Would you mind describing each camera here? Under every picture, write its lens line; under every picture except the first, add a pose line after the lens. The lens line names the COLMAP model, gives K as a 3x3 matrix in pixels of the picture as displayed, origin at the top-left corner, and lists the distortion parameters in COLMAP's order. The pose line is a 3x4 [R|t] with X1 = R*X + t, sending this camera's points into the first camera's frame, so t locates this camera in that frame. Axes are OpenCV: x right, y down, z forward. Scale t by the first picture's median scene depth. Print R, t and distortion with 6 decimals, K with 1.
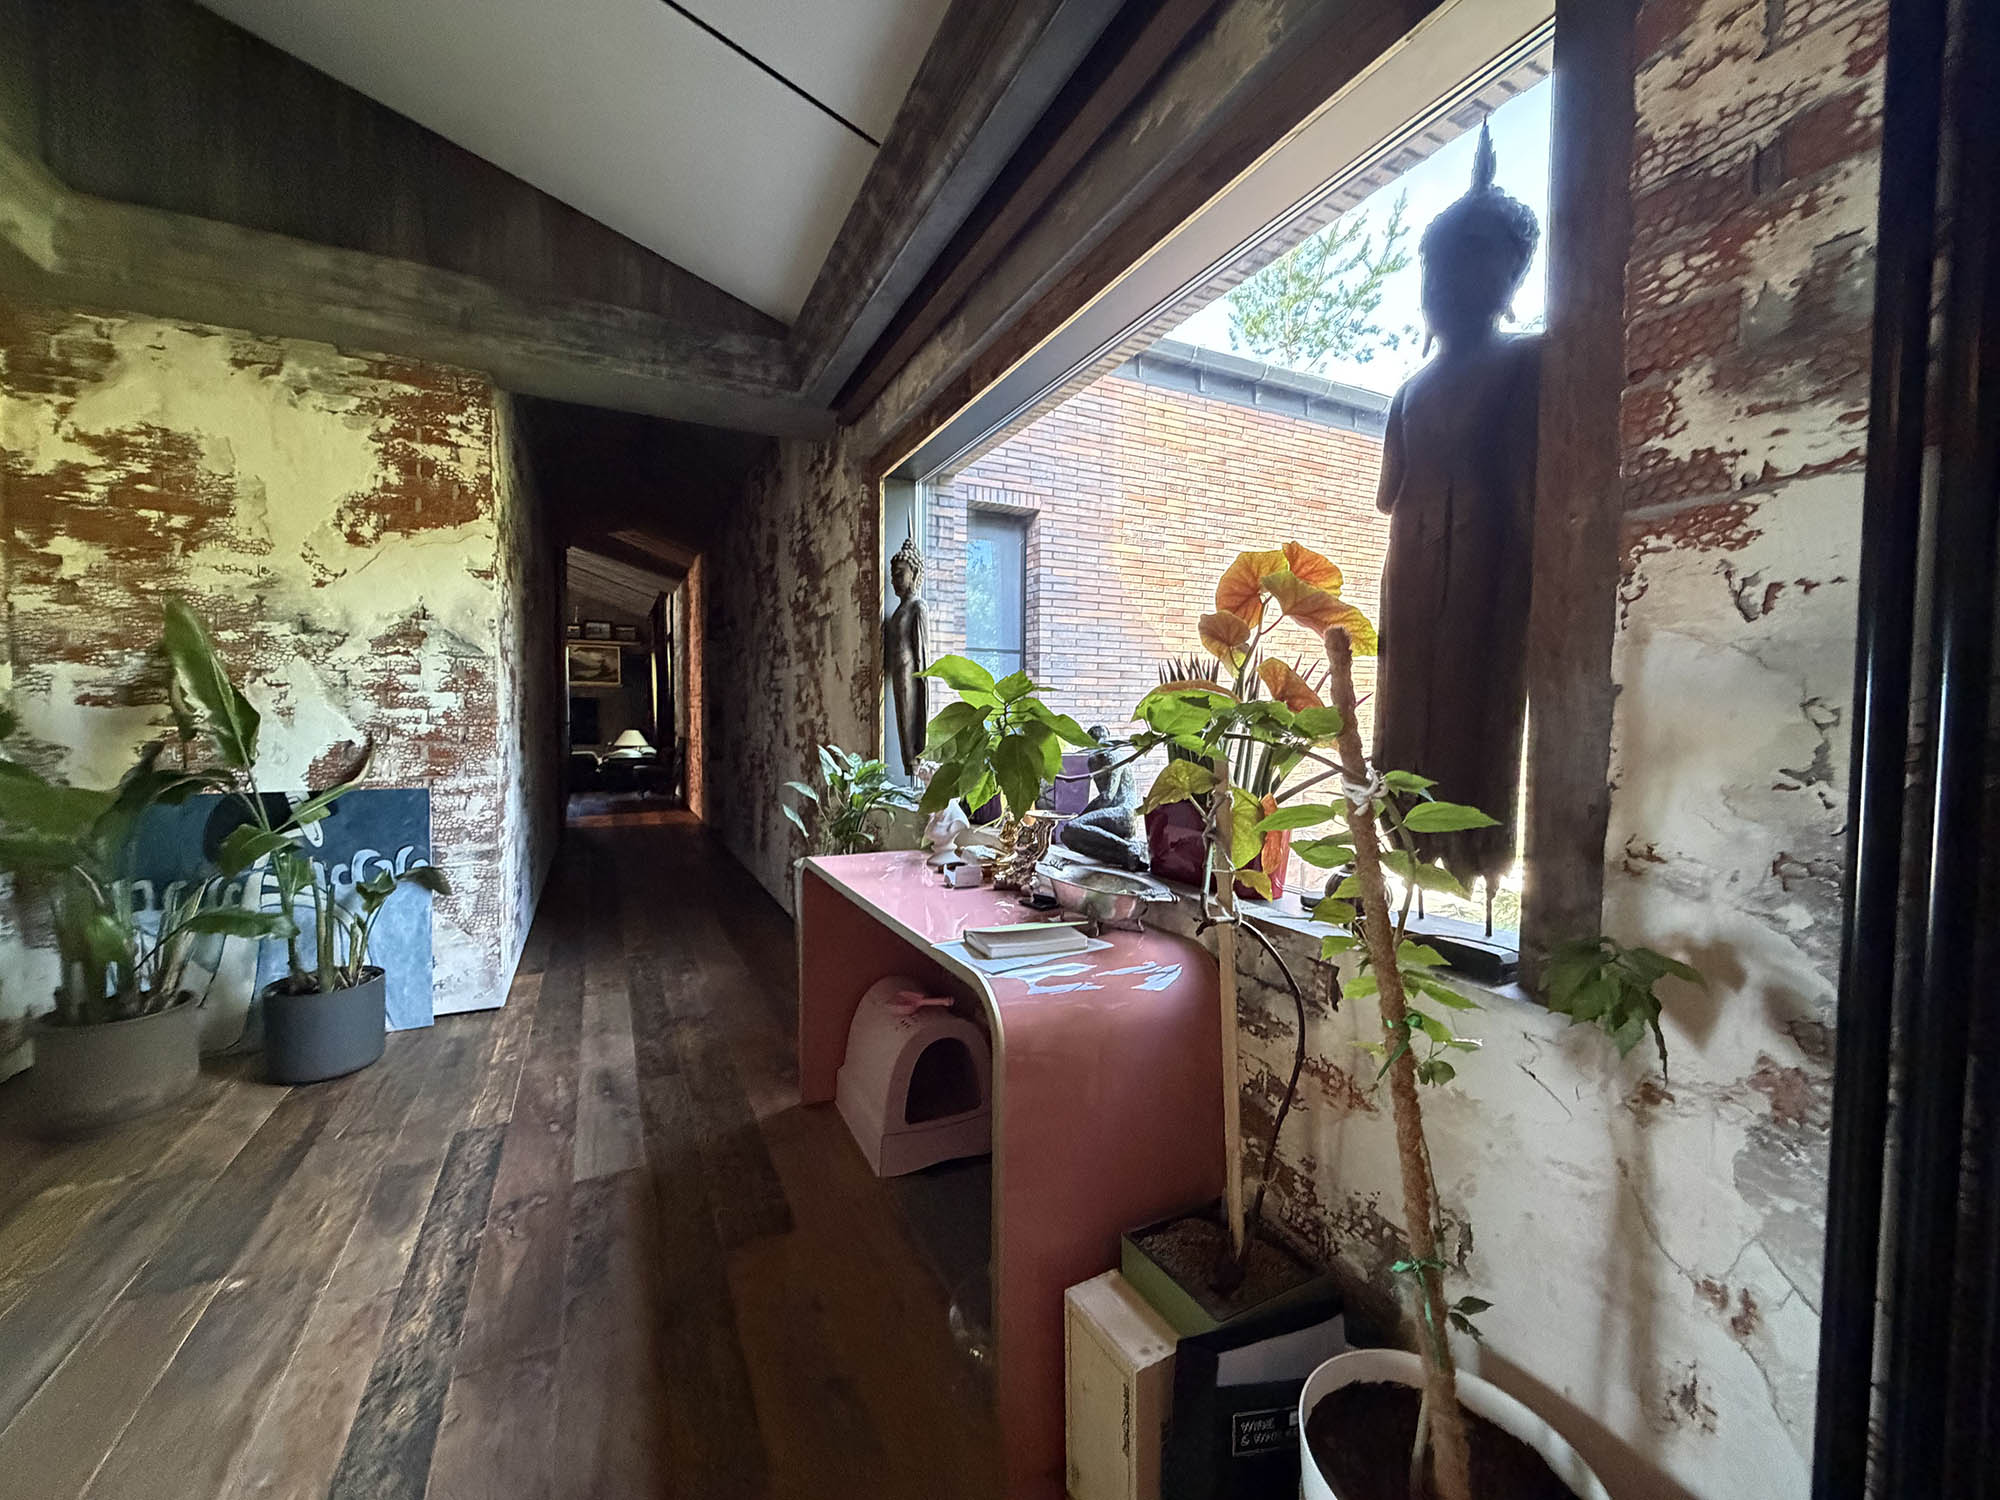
lens RADIAL K [[803.5, 0, 1000.0], [0, 803.5, 750.0], [0, 0, 1]] dist [0.000426, -0.000004]
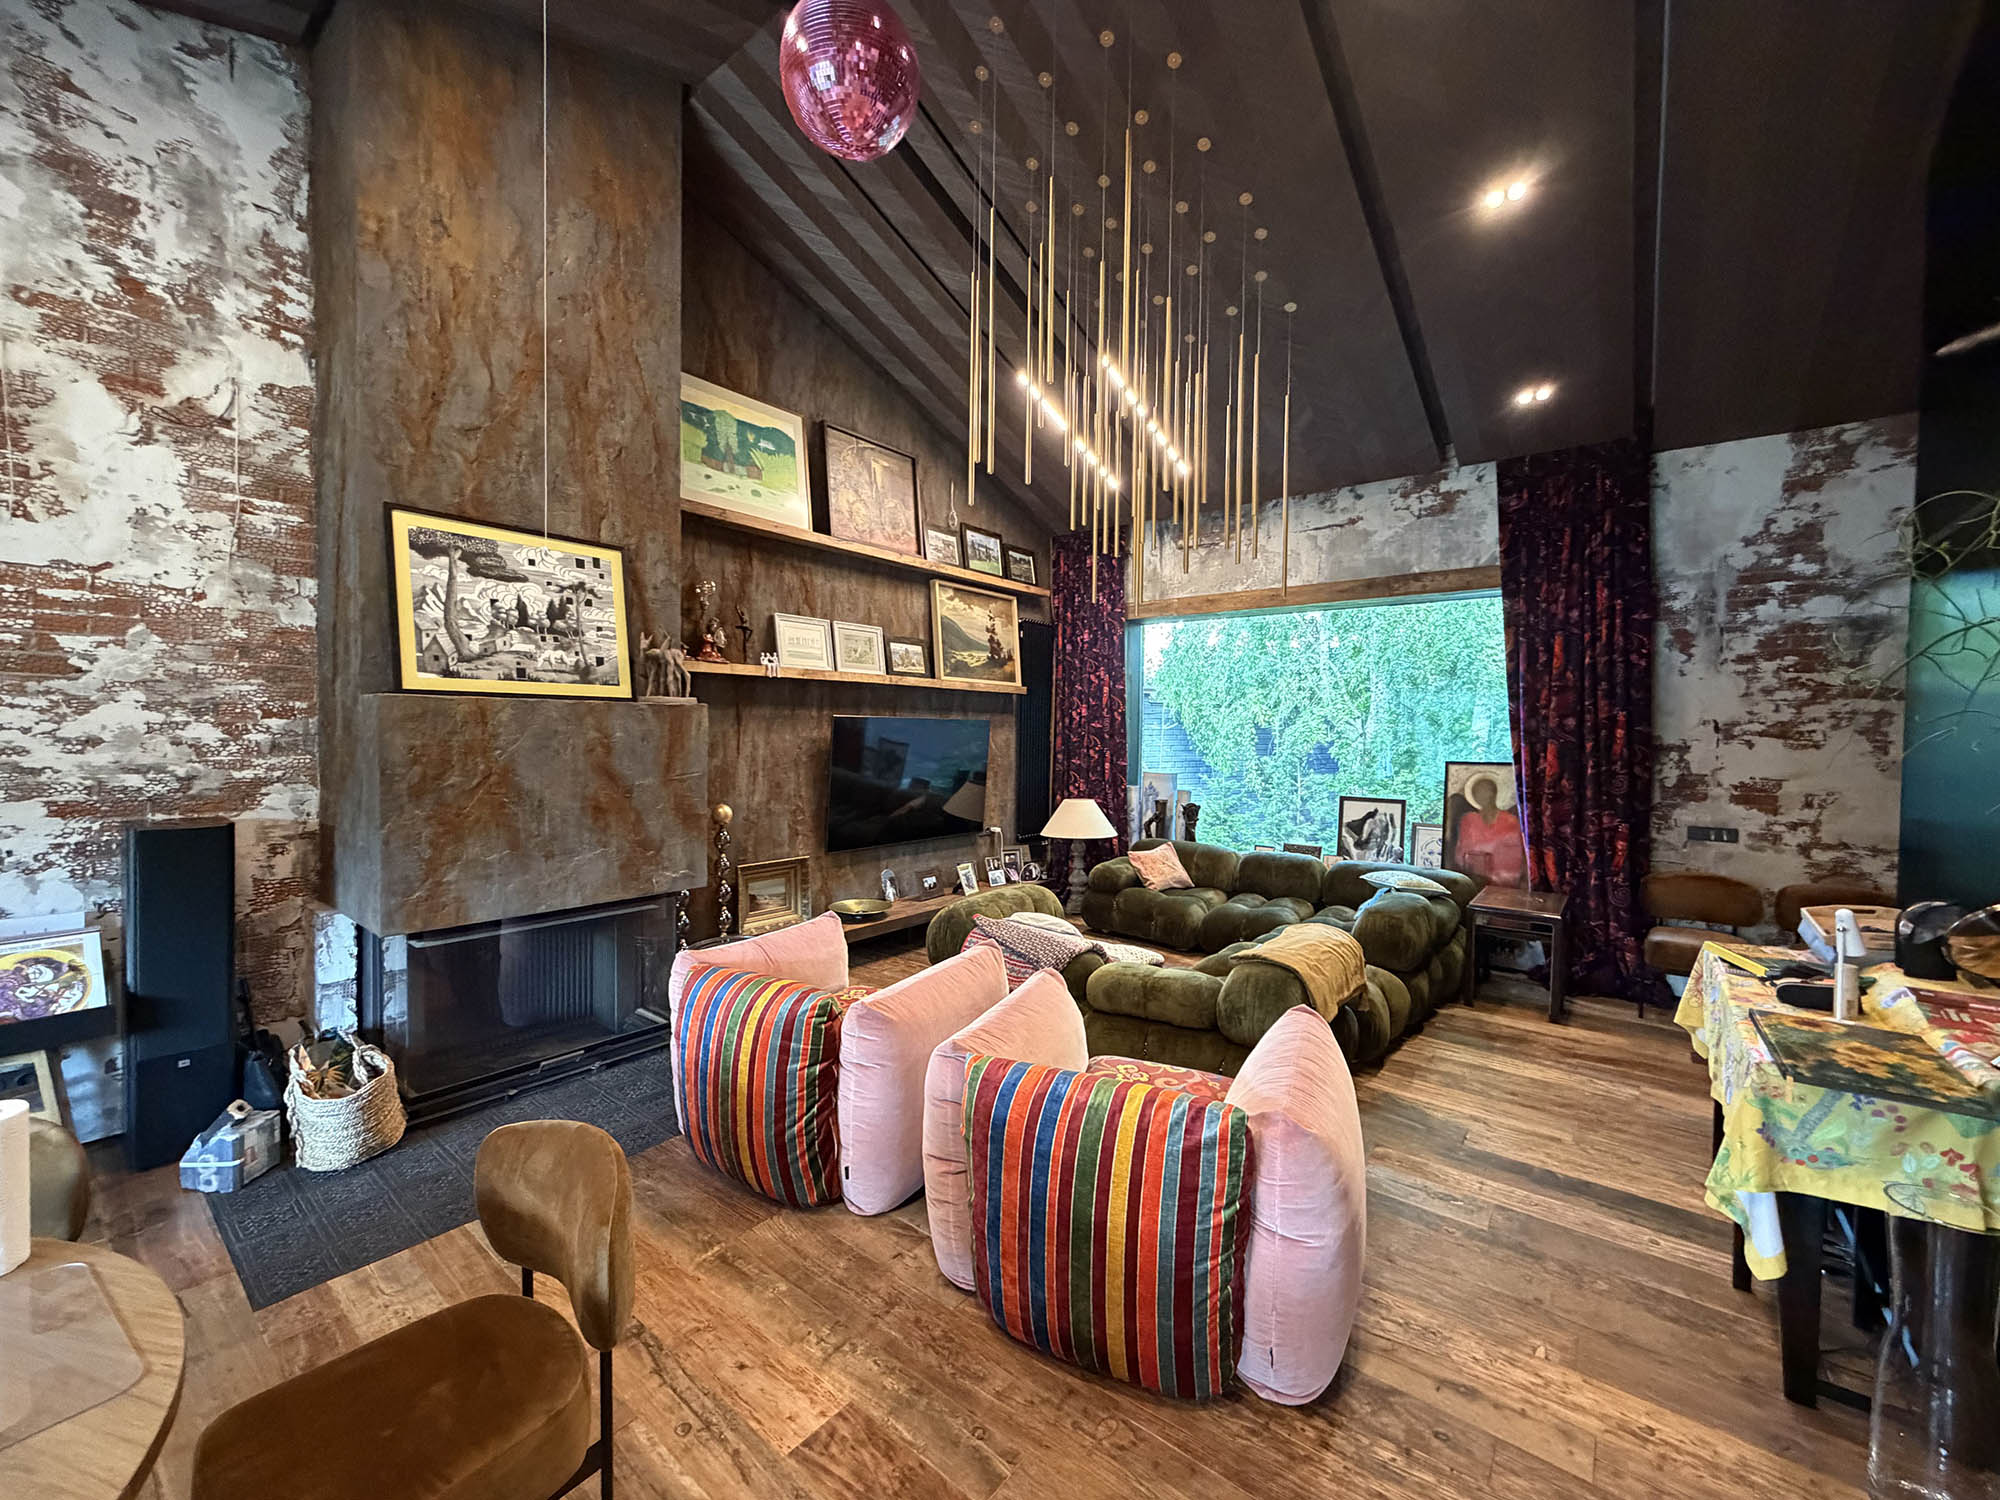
lens RADIAL K [[803.5, 0, 994.0], [0, 803.5, 753.8], [0, 0, 1]] dist [0.000426, -0.000004]
pose [[0.907898, -0.004488, 0.419167, -0.662641], [0.009887, 0.999894, -0.010710, -0.043457], [-0.419075, 0.013868, 0.907846, 0.631817]]
